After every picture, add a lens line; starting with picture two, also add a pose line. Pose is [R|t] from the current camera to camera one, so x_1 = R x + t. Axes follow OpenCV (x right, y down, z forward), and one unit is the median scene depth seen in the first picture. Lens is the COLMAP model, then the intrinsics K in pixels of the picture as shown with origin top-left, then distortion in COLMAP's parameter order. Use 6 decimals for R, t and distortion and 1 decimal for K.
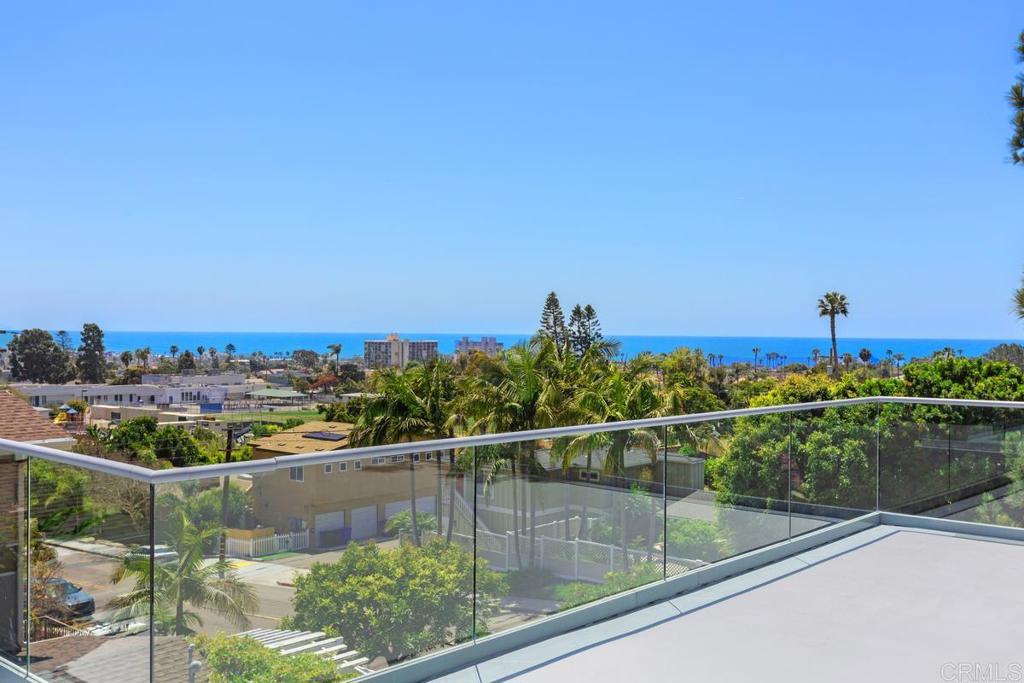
lens RADIAL K [[978.5, 0, 512.0], [0, 978.5, 341.5], [0, 0, 1]] dist [0.084129, -0.321375]
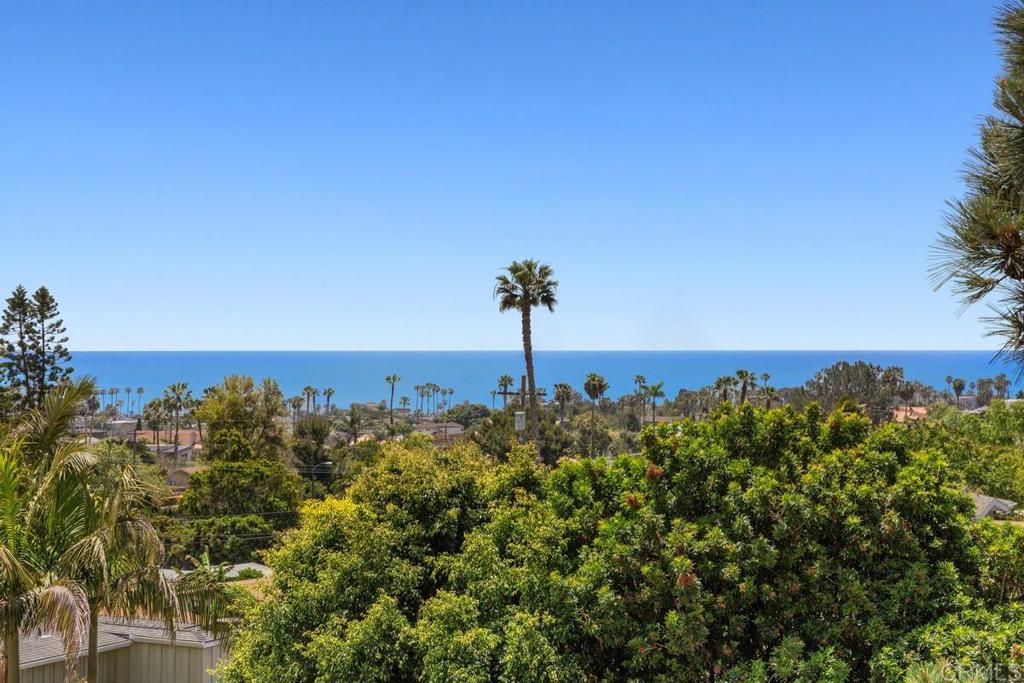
lens RADIAL K [[2005.1, 0, 512.0], [0, 2005.1, 341.5], [0, 0, 1]] dist [-0.404191, 0.040352]
pose [[0.954747, -0.006858, 0.297341, 0.091328], [0.010084, 0.999906, -0.009317, -0.002987], [-0.297250, 0.011894, 0.954726, 0.203912]]
